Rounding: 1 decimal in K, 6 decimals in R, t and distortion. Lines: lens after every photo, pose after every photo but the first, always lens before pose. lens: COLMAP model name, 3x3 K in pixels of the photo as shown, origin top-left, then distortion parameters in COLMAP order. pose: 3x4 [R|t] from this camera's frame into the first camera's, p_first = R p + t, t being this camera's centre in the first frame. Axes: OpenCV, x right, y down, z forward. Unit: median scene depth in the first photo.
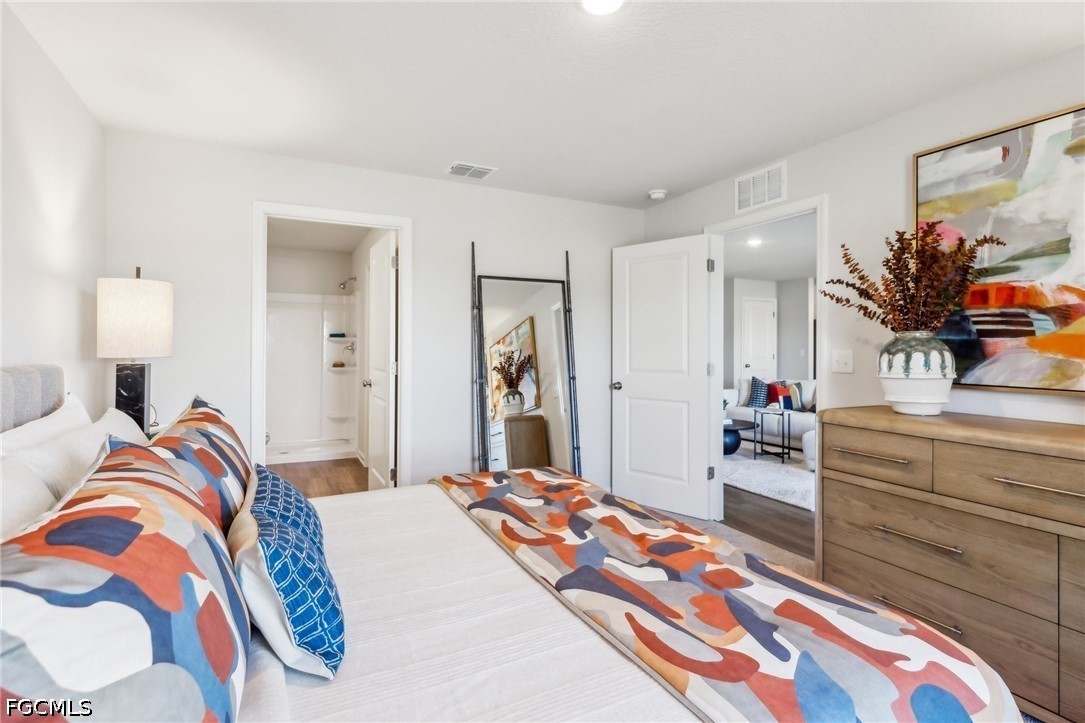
lens RADIAL K [[525.1, 0, 540.6], [0, 525.1, 353.5], [0, 0, 1]] dist [-0.002470, -0.002002]
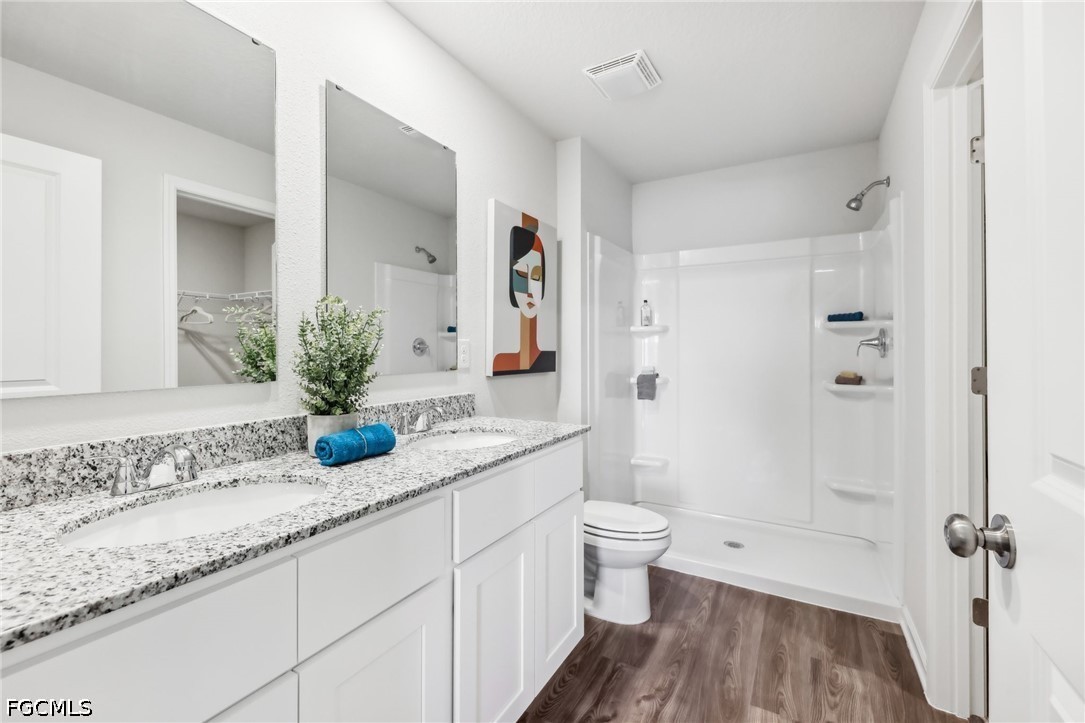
lens RADIAL K [[467.3, 0, 558.5], [0, 467.3, 340.5], [0, 0, 1]] dist [0.005387, 0.000379]
pose [[0.580220, -0.020584, -0.814200, -0.195155], [0.002412, 0.999720, -0.023555, -0.004108], [0.814456, 0.011703, 0.580107, 0.547799]]
